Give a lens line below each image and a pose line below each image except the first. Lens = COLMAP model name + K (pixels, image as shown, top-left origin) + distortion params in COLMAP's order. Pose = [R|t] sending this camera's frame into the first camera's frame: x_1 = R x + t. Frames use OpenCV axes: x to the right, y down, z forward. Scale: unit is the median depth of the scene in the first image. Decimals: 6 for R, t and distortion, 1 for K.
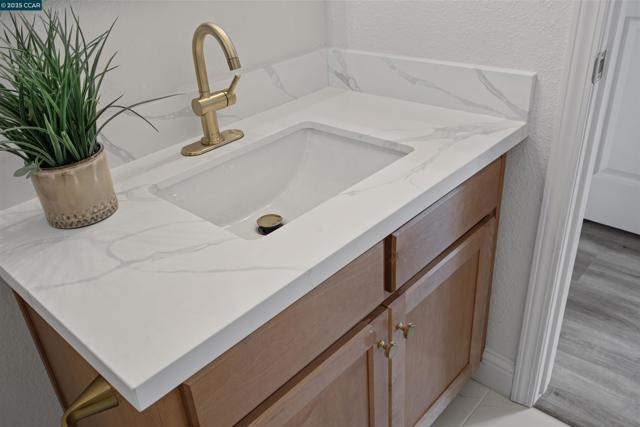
lens RADIAL K [[543.3, 0, 320.2], [0, 543.3, 214.7], [0, 0, 1]] dist [0.002957, -0.000349]
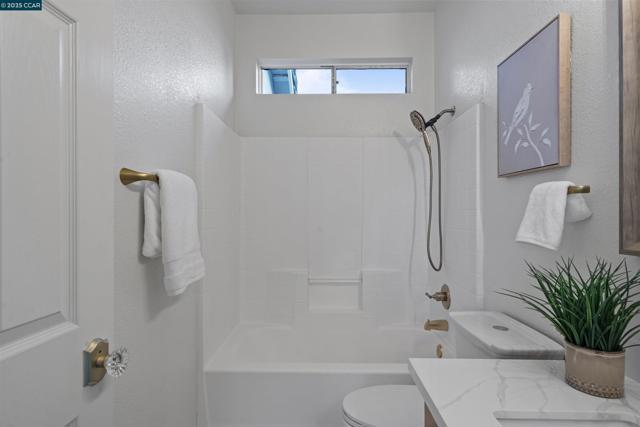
lens RADIAL K [[343.6, 0, 317.4], [0, 343.6, 211.1], [0, 0, 1]] dist [0.002019, 0.001723]
pose [[-0.752487, 0.065376, -0.655355, 0.585421], [-0.276890, 0.871447, 0.404861, -0.484870], [0.597575, 0.486114, -0.637650, 0.750608]]
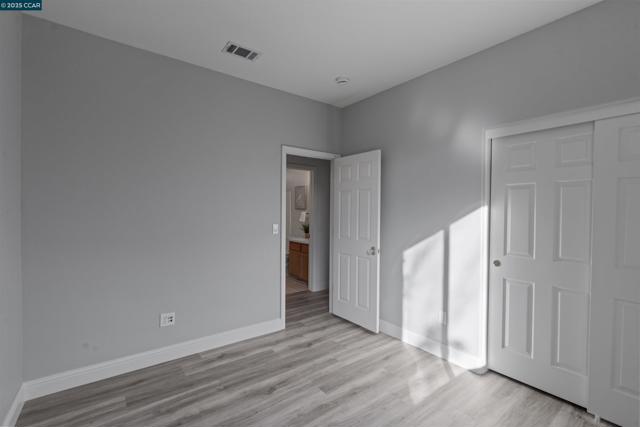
lens RADIAL K [[289.0, 0, 320.4], [0, 289.0, 212.5], [0, 0, 1]] dist [0.000639, 0.000114]
pose [[-0.181495, 0.073135, -0.980669, 4.585766], [-0.471357, 0.868741, 0.152023, -1.281930], [0.863065, 0.489837, -0.123200, 1.403337]]
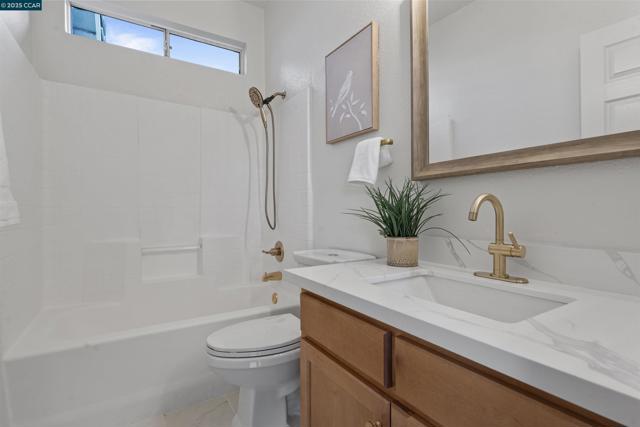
lens RADIAL K [[313.8, 0, 322.3], [0, 313.8, 214.9], [0, 0, 1]] dist [0.000193, -0.000840]
pose [[-0.258184, 0.077240, -0.963003, 0.720214], [-0.451555, 0.871567, 0.190969, -0.229822], [0.854072, 0.484154, -0.190146, 0.708107]]
